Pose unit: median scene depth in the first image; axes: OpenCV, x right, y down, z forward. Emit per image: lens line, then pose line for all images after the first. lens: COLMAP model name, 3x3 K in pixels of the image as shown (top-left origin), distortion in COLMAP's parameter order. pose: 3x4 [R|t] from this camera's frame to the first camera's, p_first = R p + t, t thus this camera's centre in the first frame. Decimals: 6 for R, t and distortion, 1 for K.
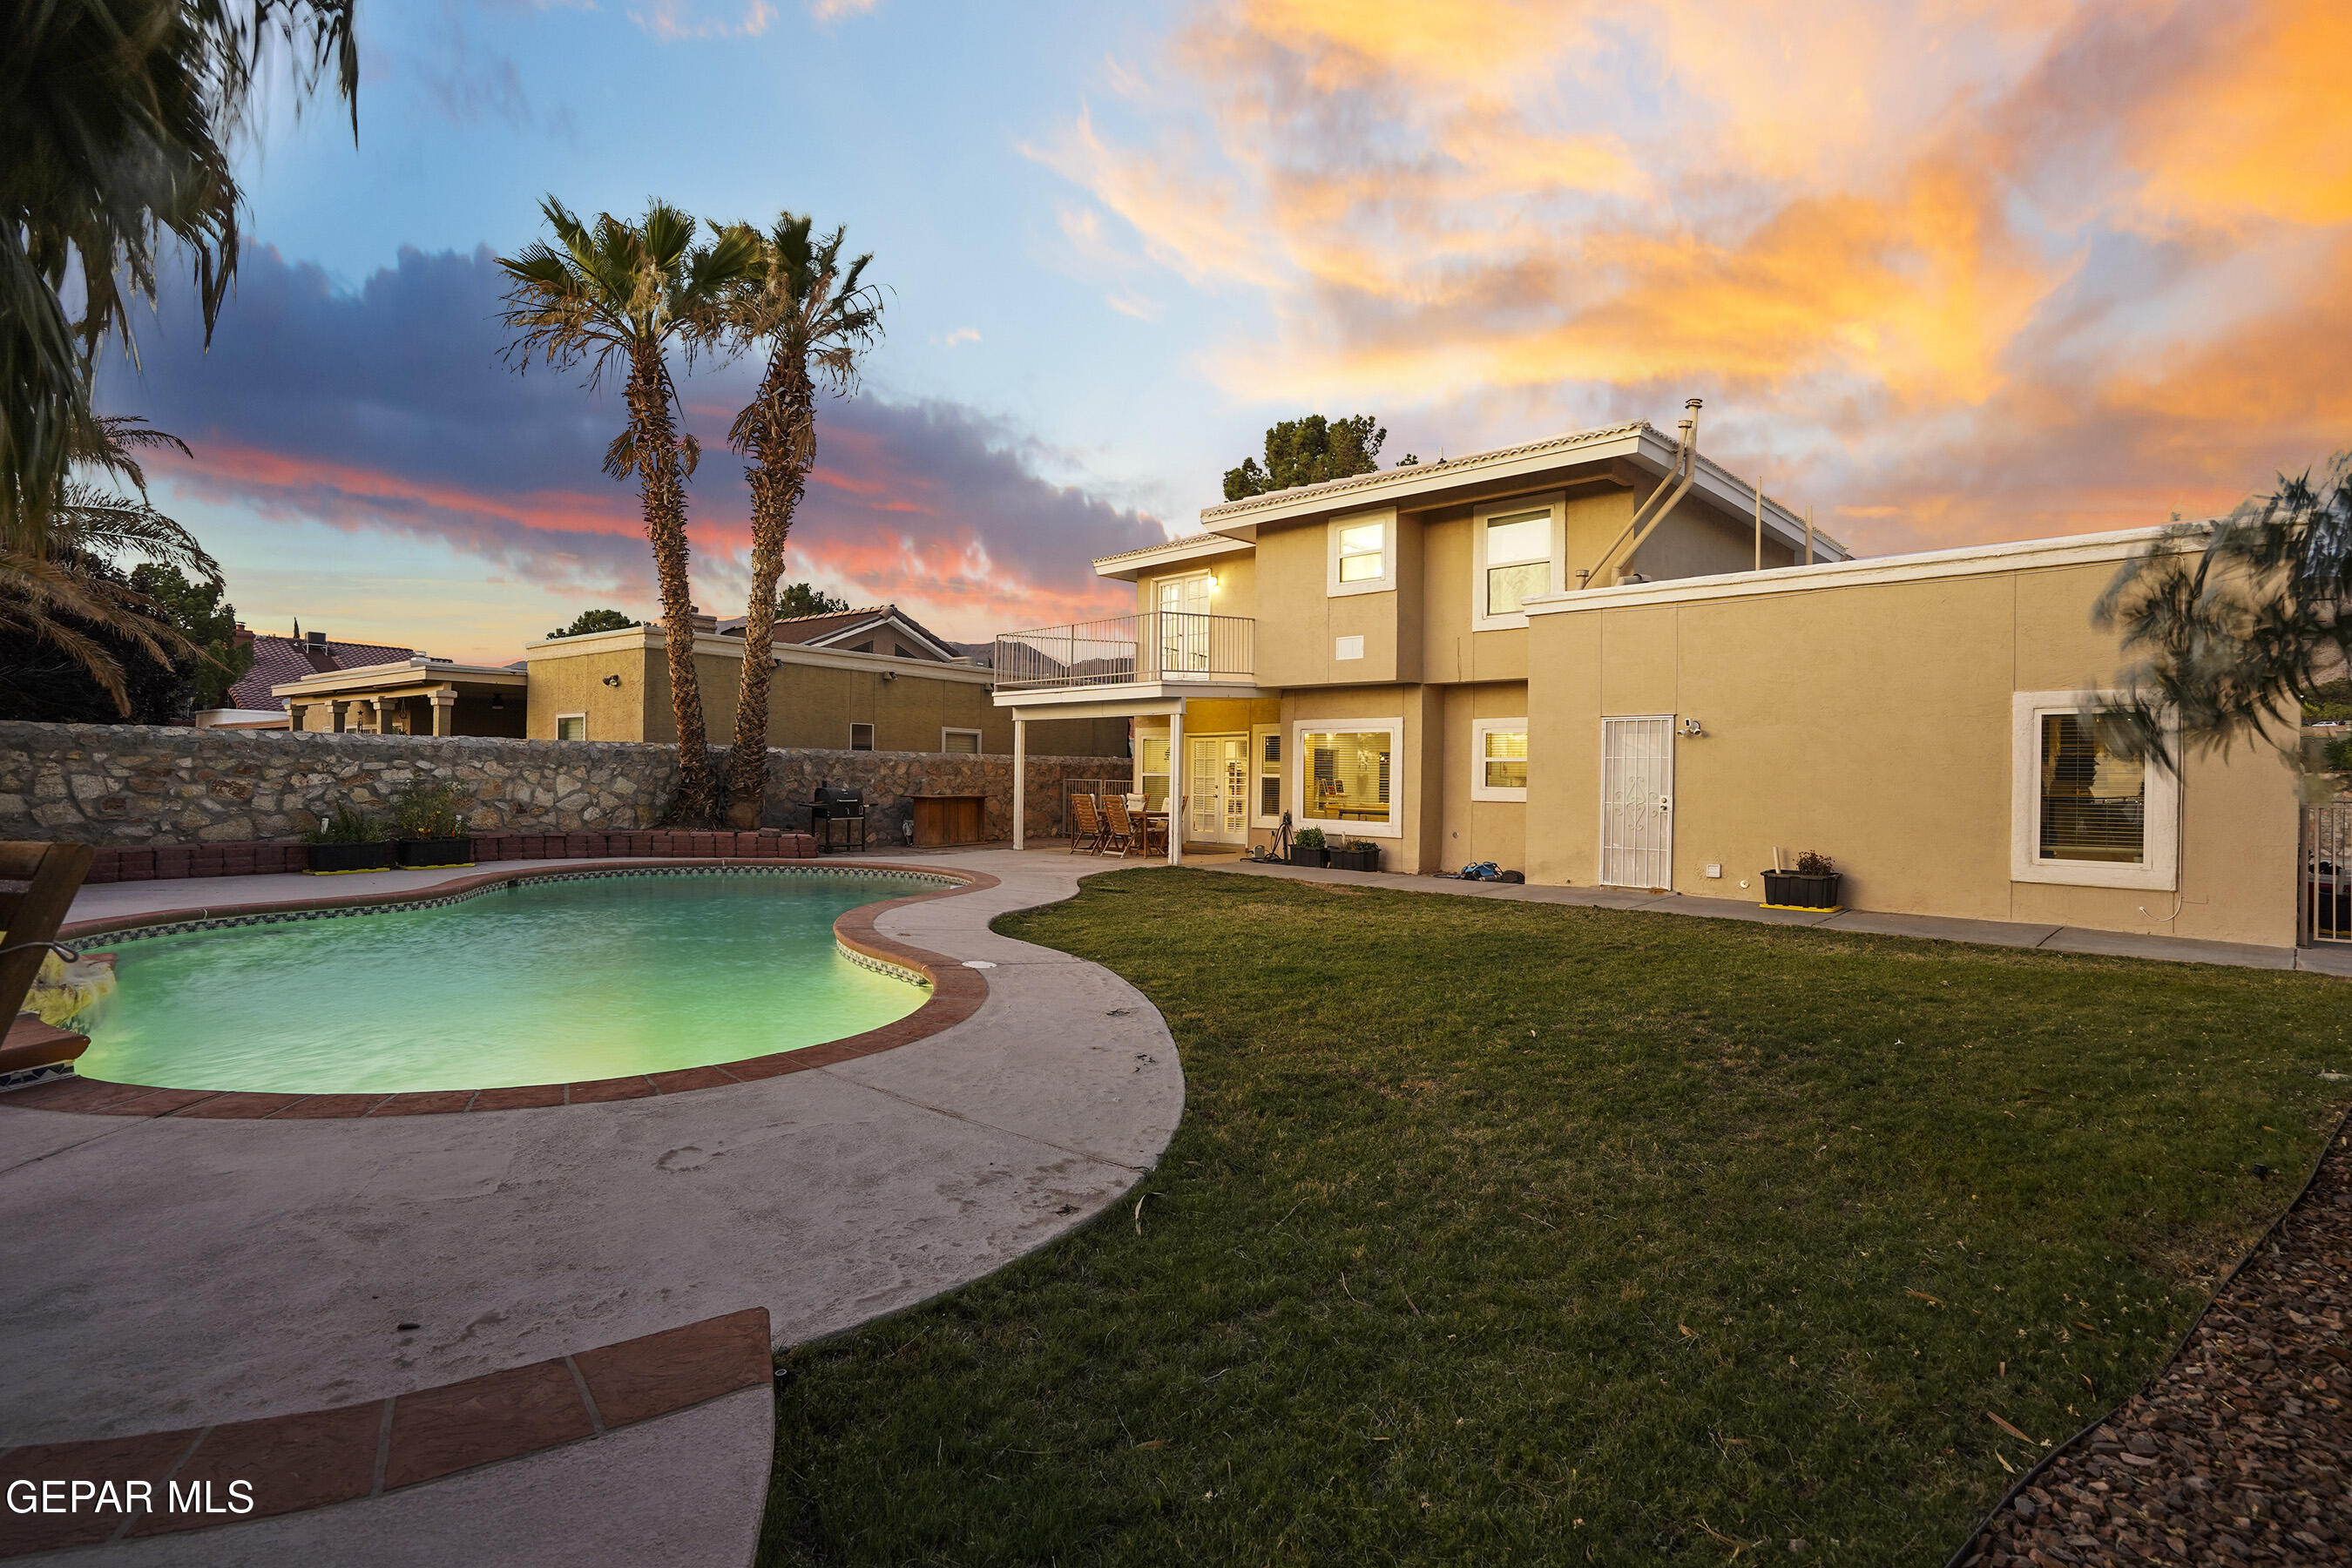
lens RADIAL K [[1113.5, 0, 1173.6], [0, 1113.5, 776.4], [0, 0, 1]] dist [-0.040926, 0.018411]
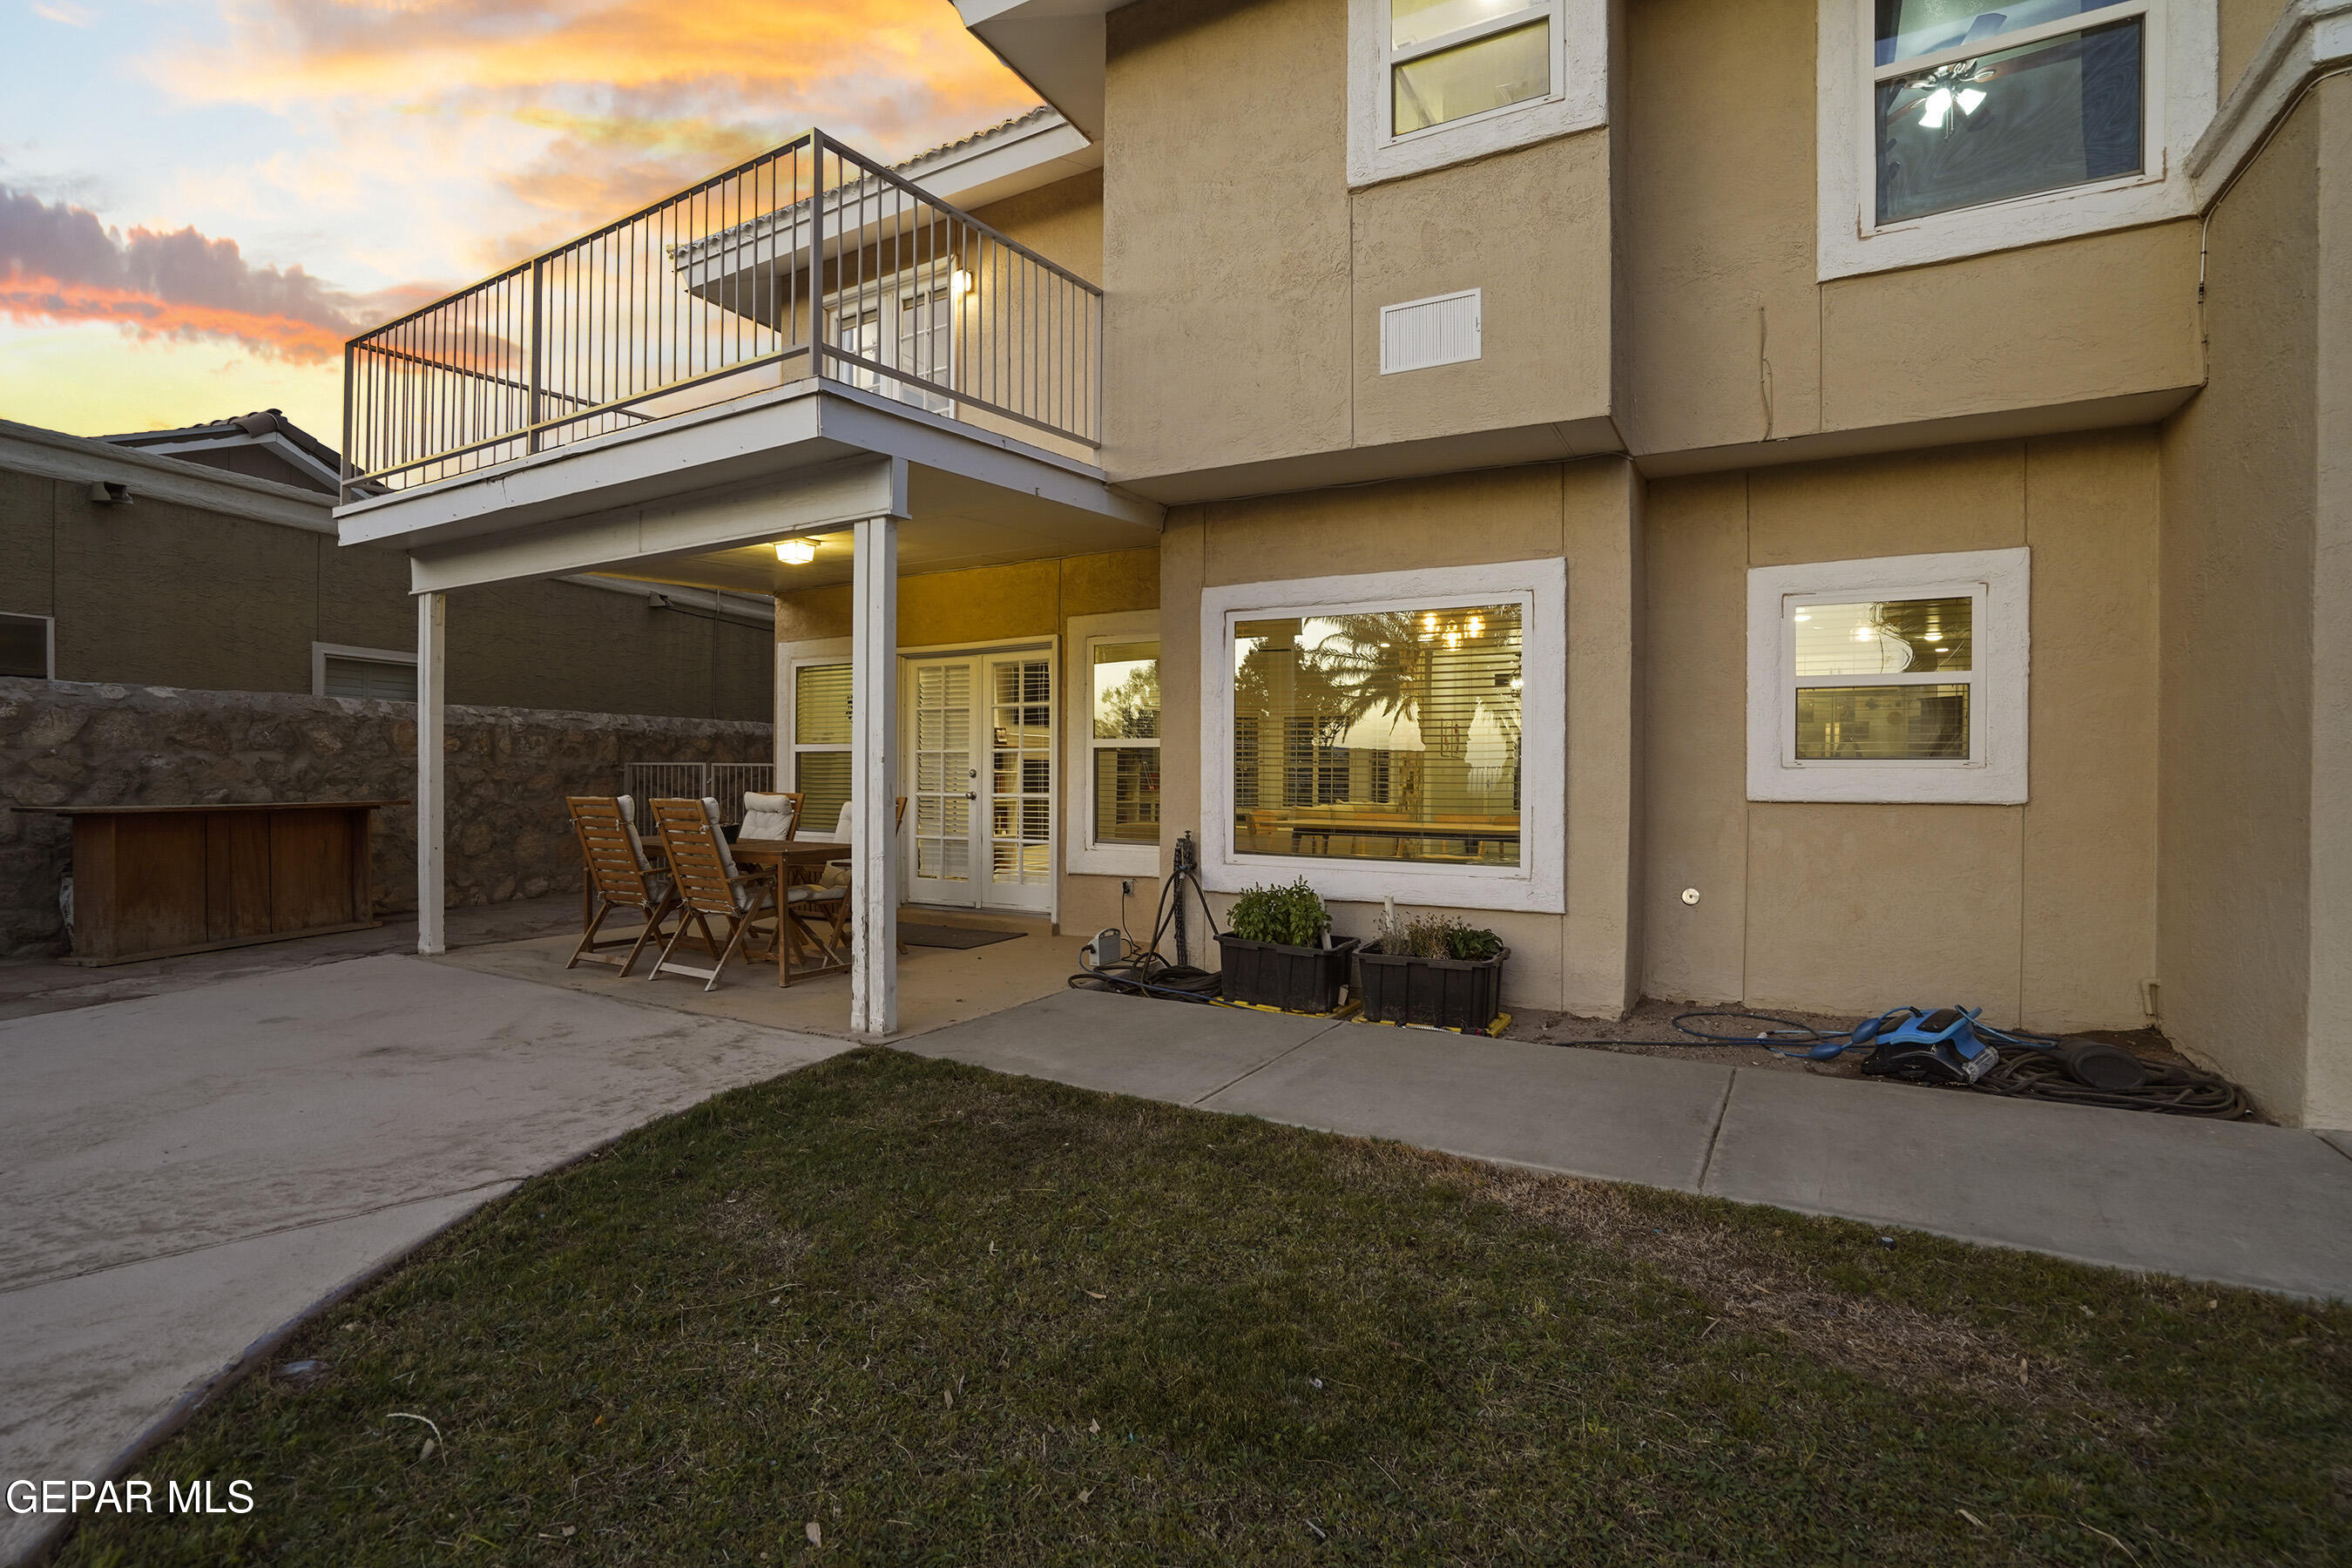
lens RADIAL K [[1113.5, 0, 1173.6], [0, 1113.5, 776.4], [0, 0, 1]] dist [-0.040926, 0.018411]
pose [[0.964553, -0.009205, 0.263727, 0.000711], [0.008374, 0.999956, 0.004275, 0.011169], [-0.263755, -0.001915, 0.964588, 0.700810]]
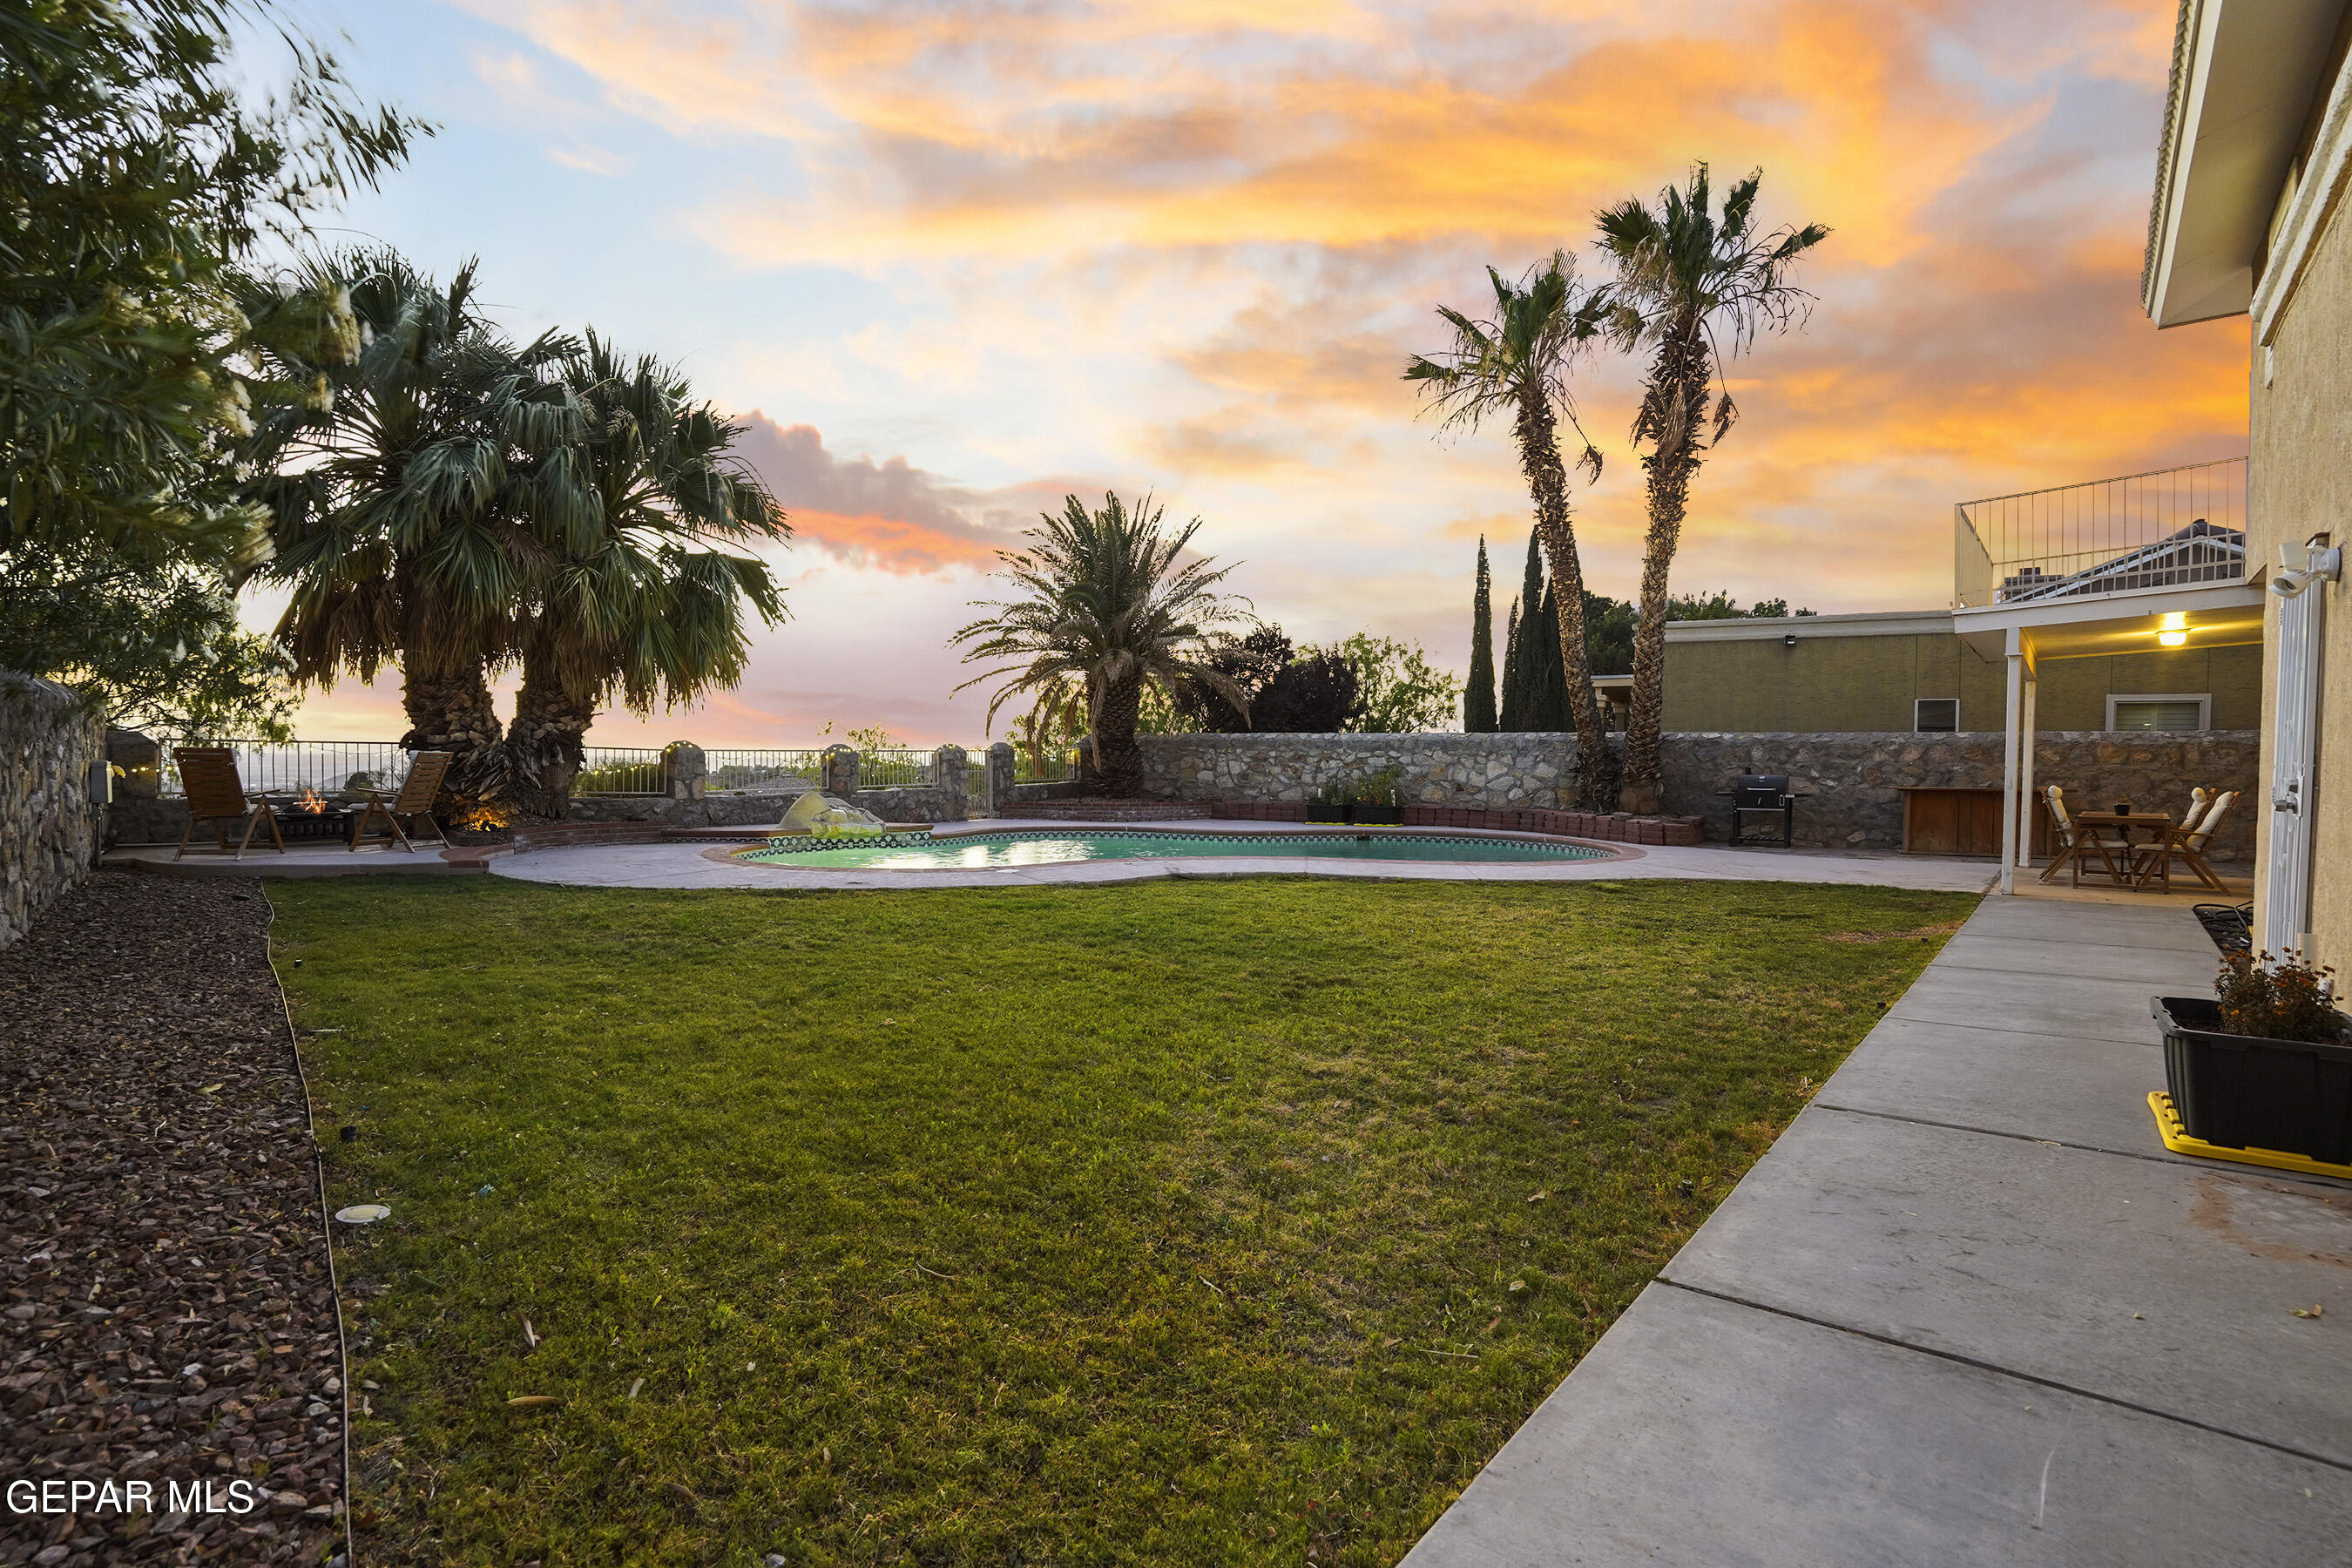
lens RADIAL K [[1113.5, 0, 1173.6], [0, 1113.5, 776.4], [0, 0, 1]] dist [-0.040926, 0.018411]
pose [[0.117315, 0.003293, -0.993089, 0.569209], [-0.008048, 0.999965, 0.002365, 0.014165], [0.993062, 0.007715, 0.117338, 0.458984]]
